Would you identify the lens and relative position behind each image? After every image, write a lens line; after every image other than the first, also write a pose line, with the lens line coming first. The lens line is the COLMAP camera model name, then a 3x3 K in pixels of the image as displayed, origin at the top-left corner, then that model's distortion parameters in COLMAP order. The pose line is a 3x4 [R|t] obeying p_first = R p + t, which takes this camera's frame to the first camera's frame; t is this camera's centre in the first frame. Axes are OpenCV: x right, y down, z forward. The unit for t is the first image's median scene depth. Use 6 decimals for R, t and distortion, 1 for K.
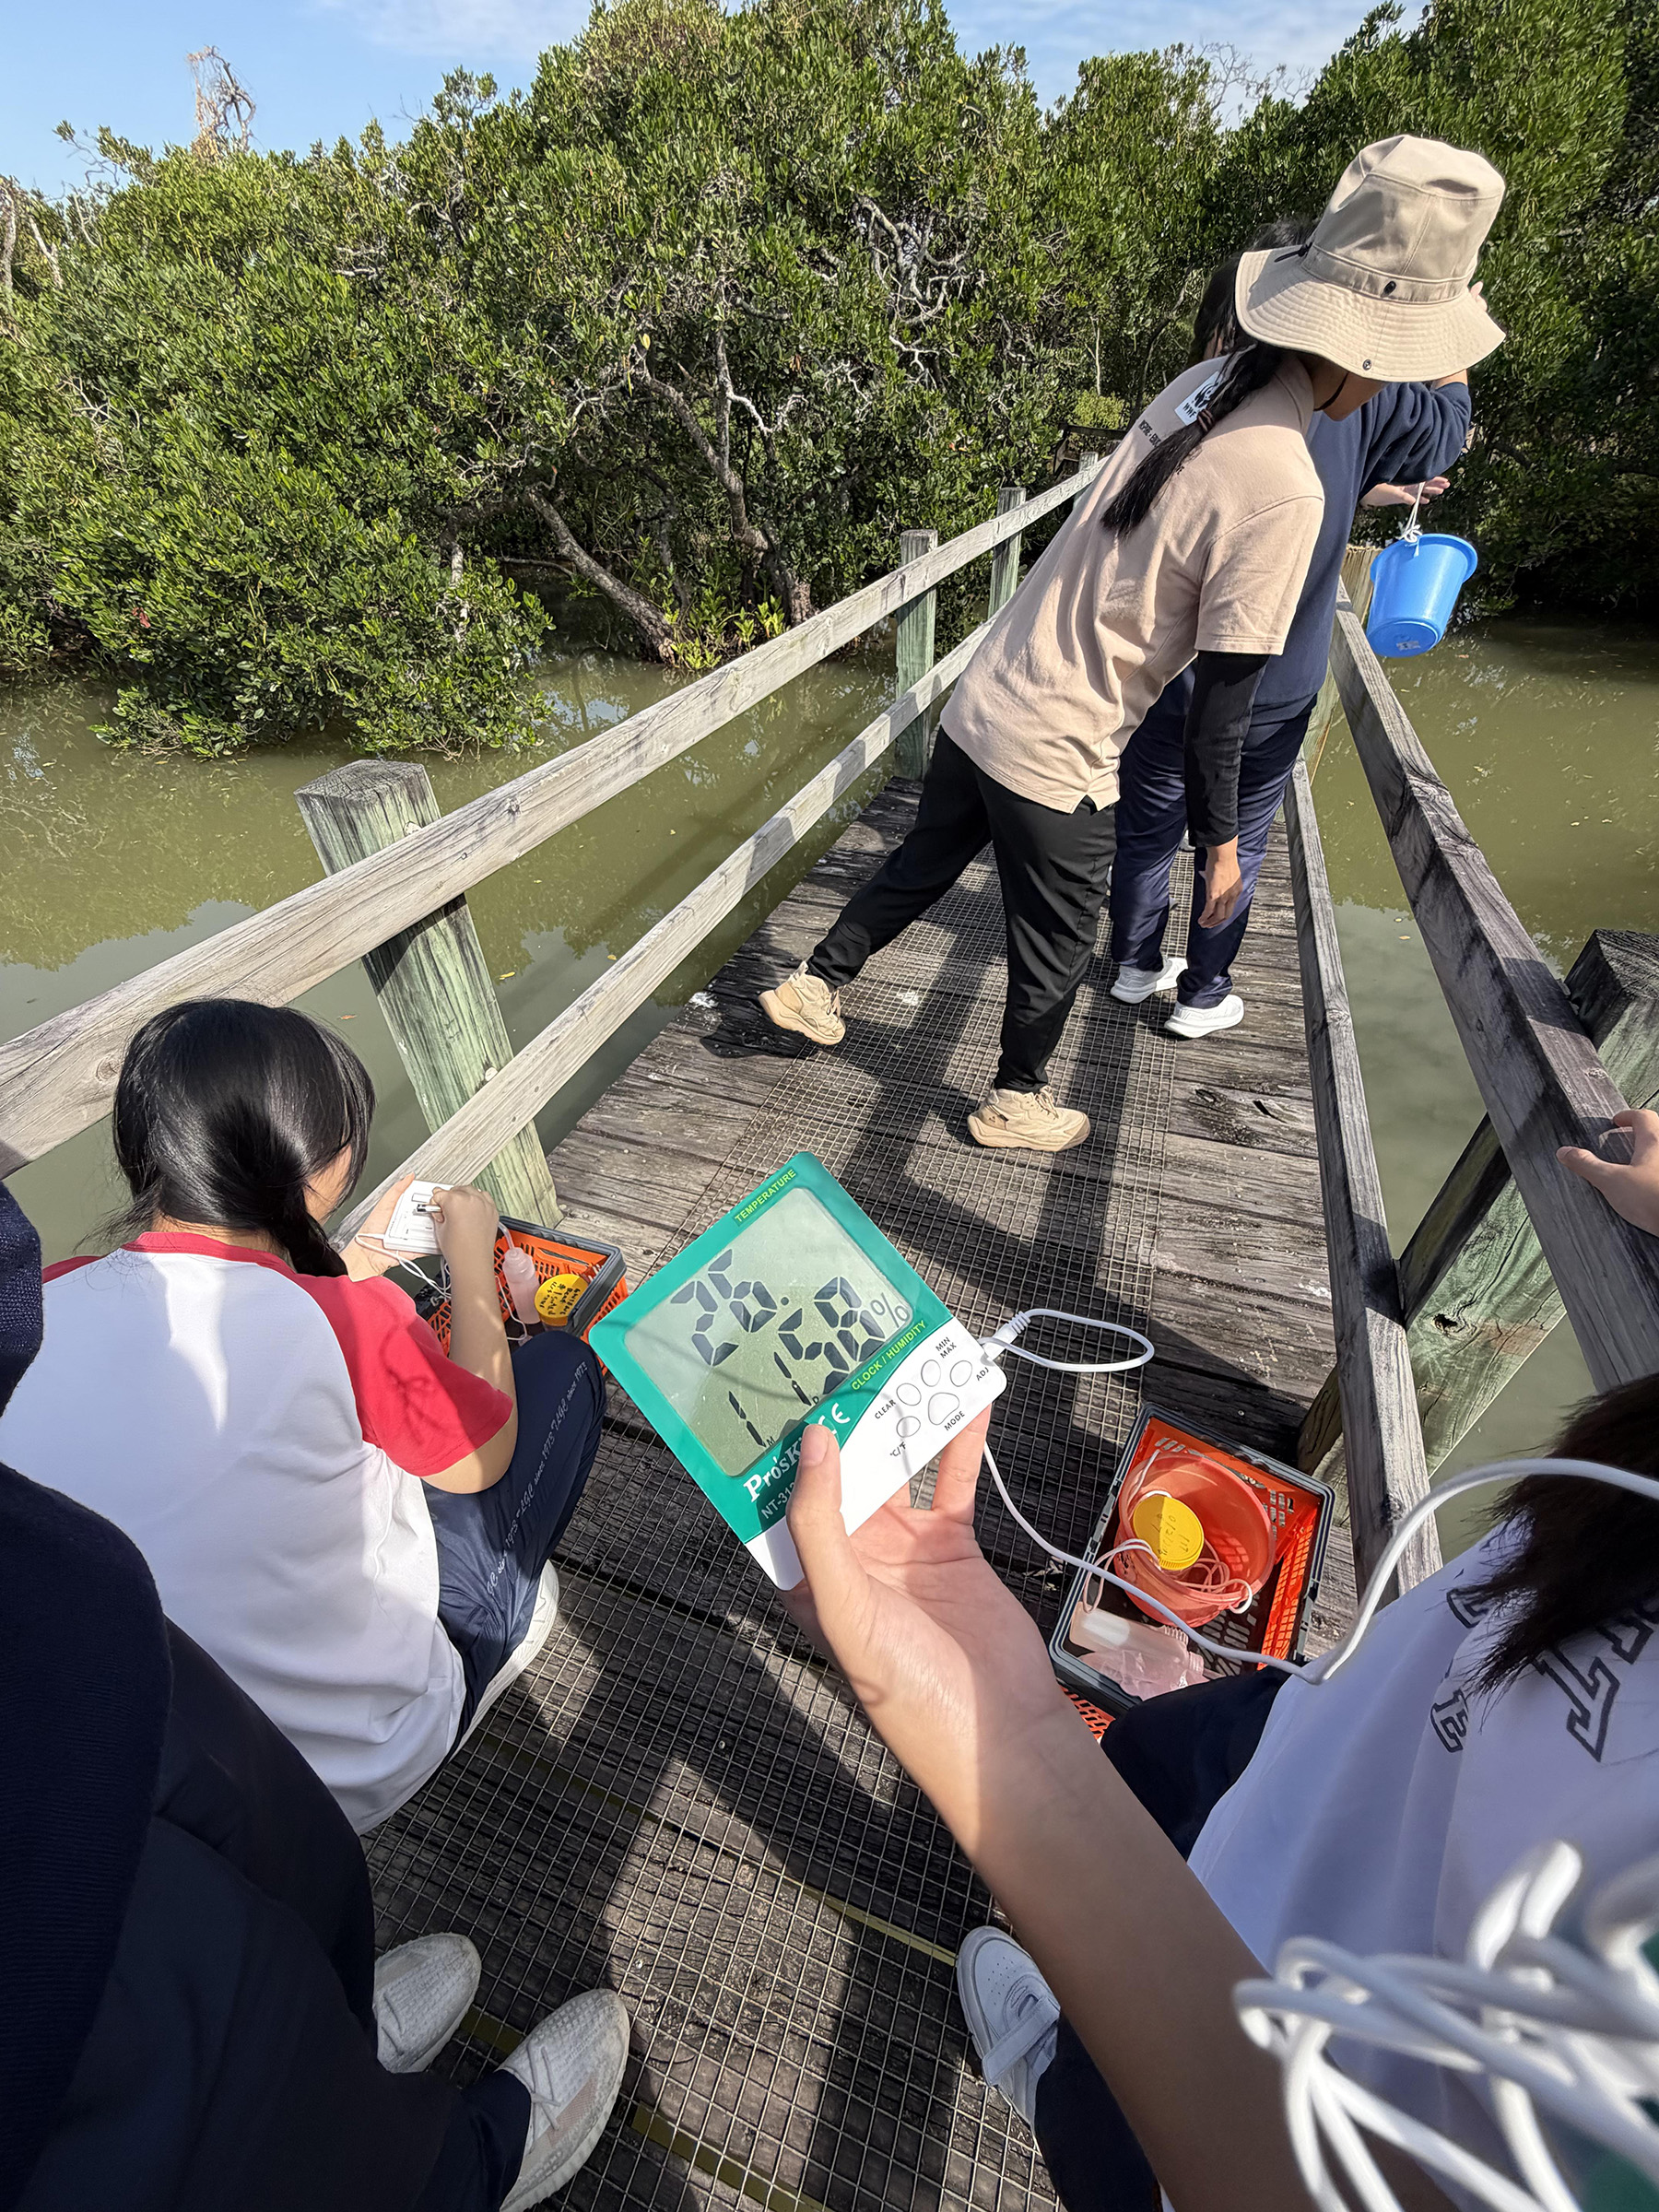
lens RADIAL K [[893.3, 0, 828.5], [0, 893.3, 1104.5], [0, 0, 1]] dist [0.002606, -0.000200]
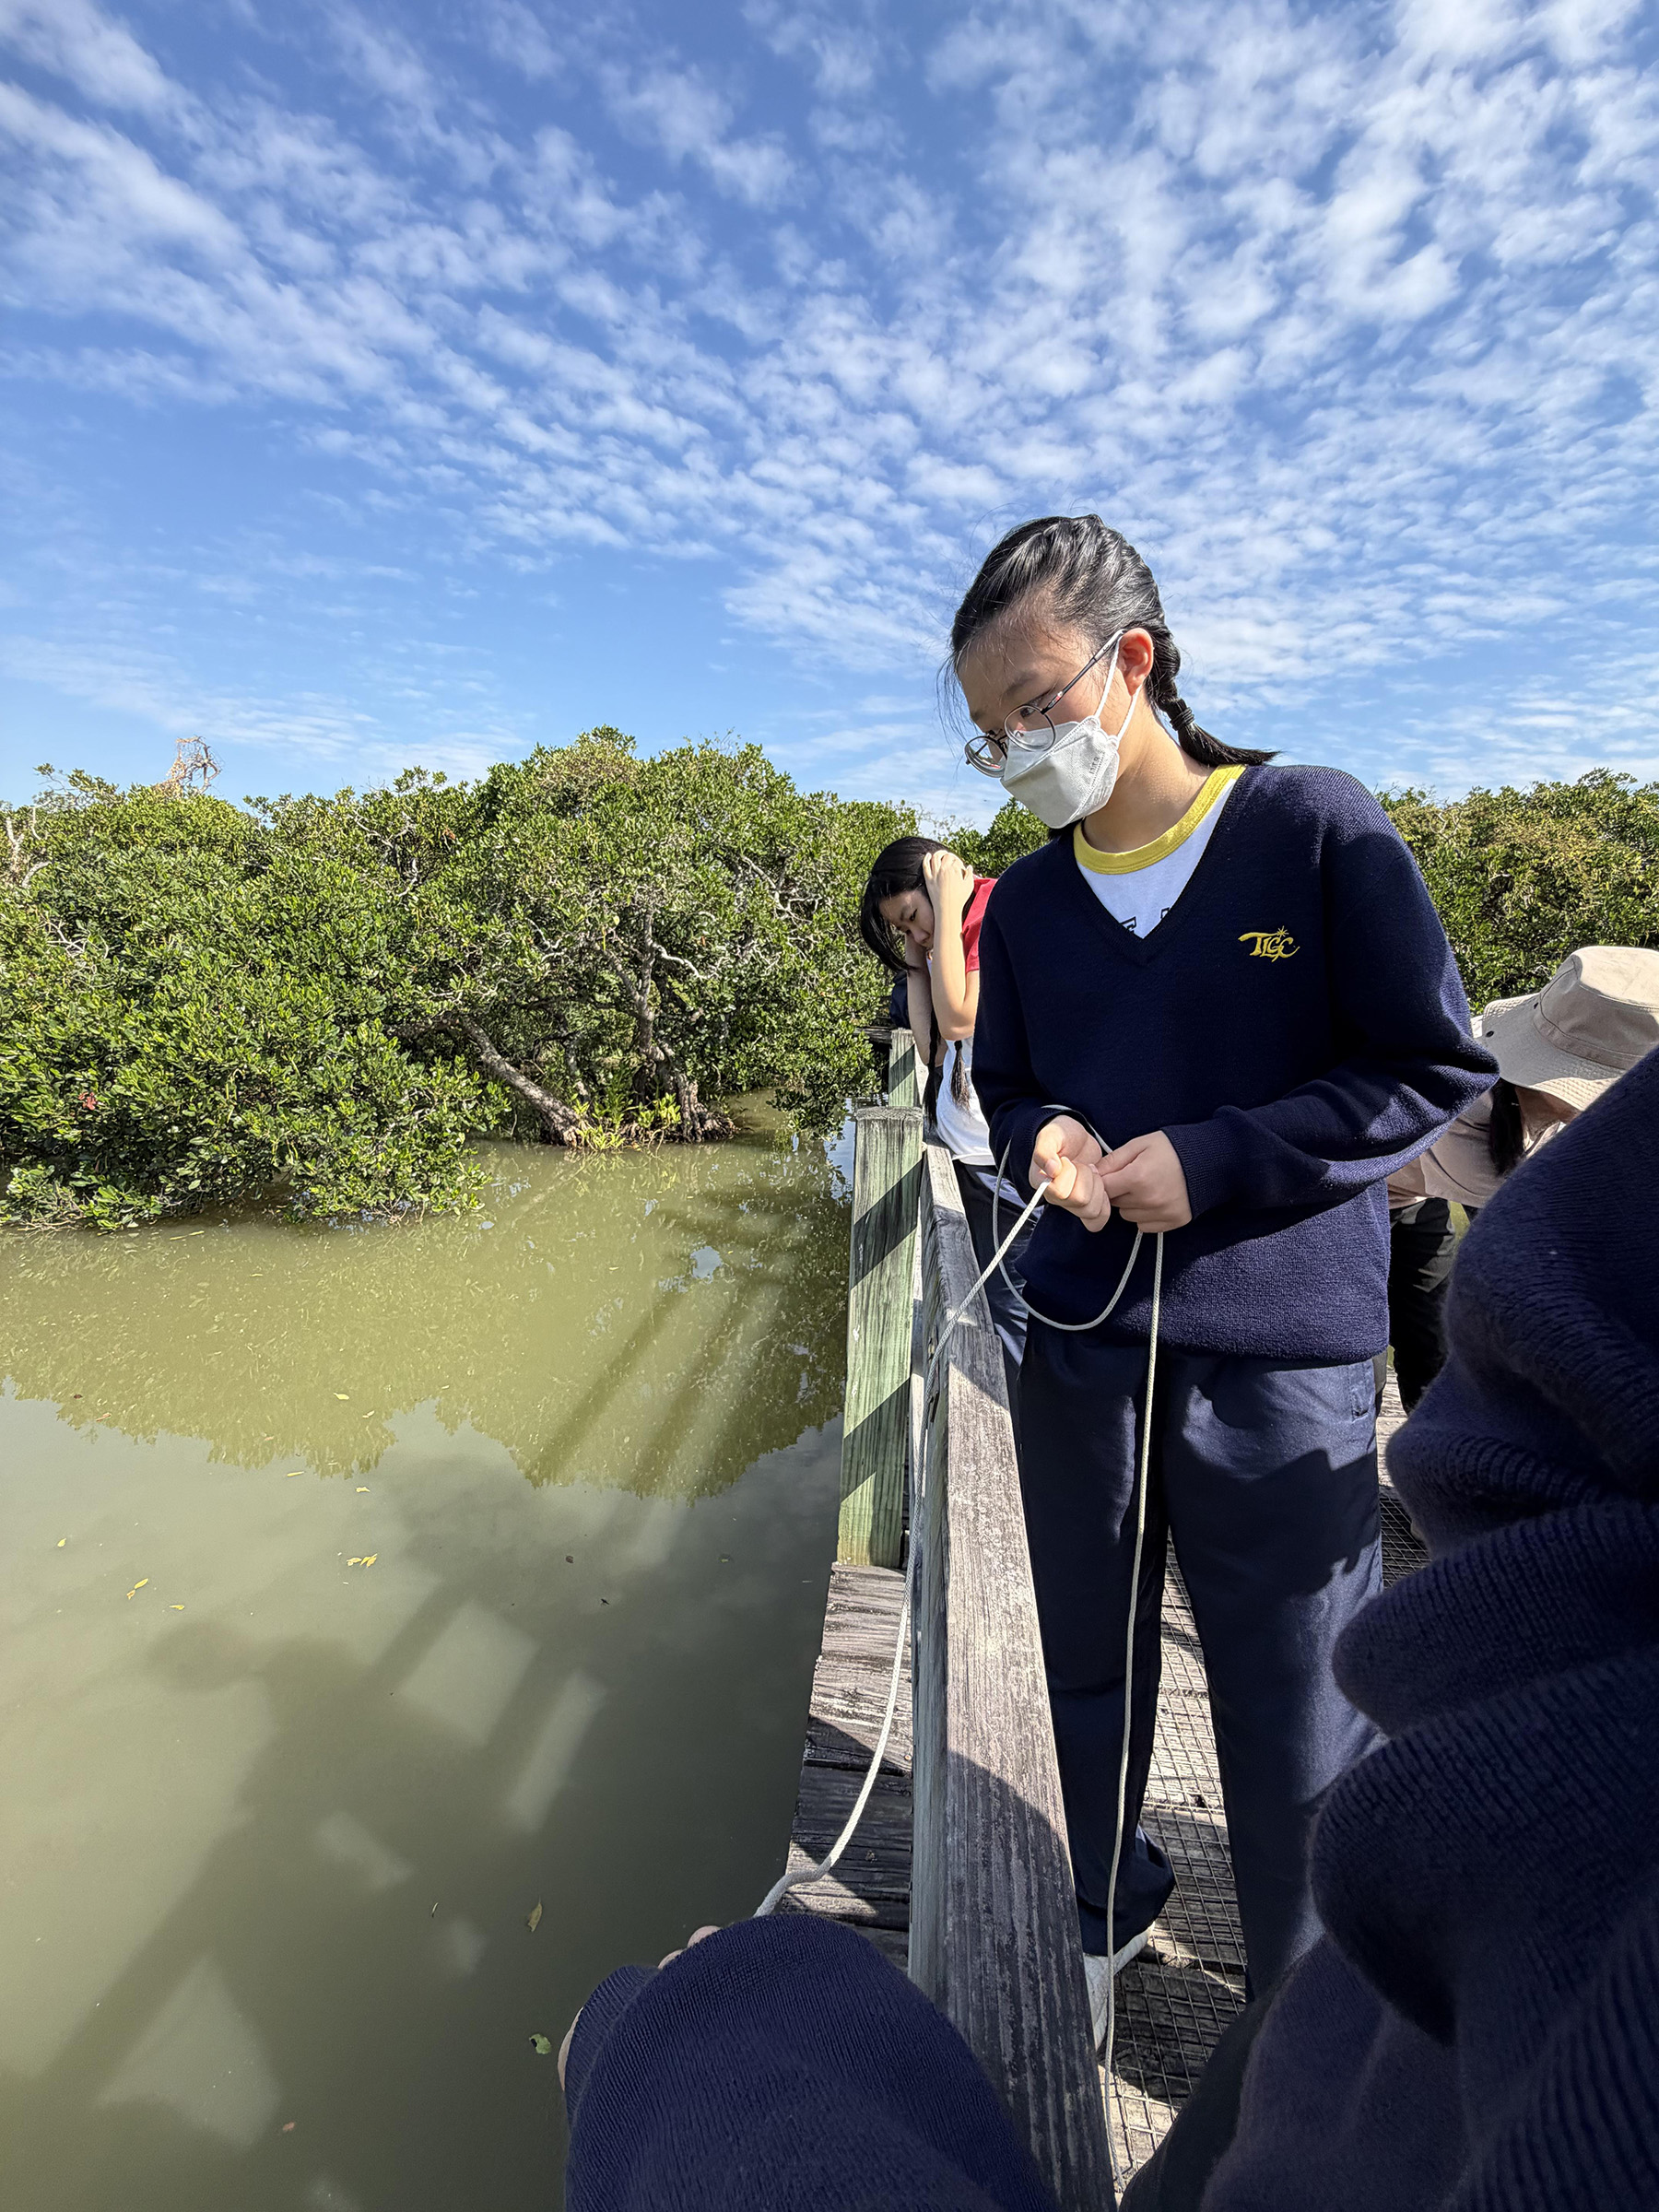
lens RADIAL K [[893.3, 0, 835.8], [0, 893.3, 1100.0], [0, 0, 1]] dist [0.002606, -0.000200]
pose [[0.967225, 0.002444, 0.253908, -0.189214], [0.126959, 0.861332, -0.491924, 0.062816], [-0.219902, 0.508037, 0.832792, -0.038127]]
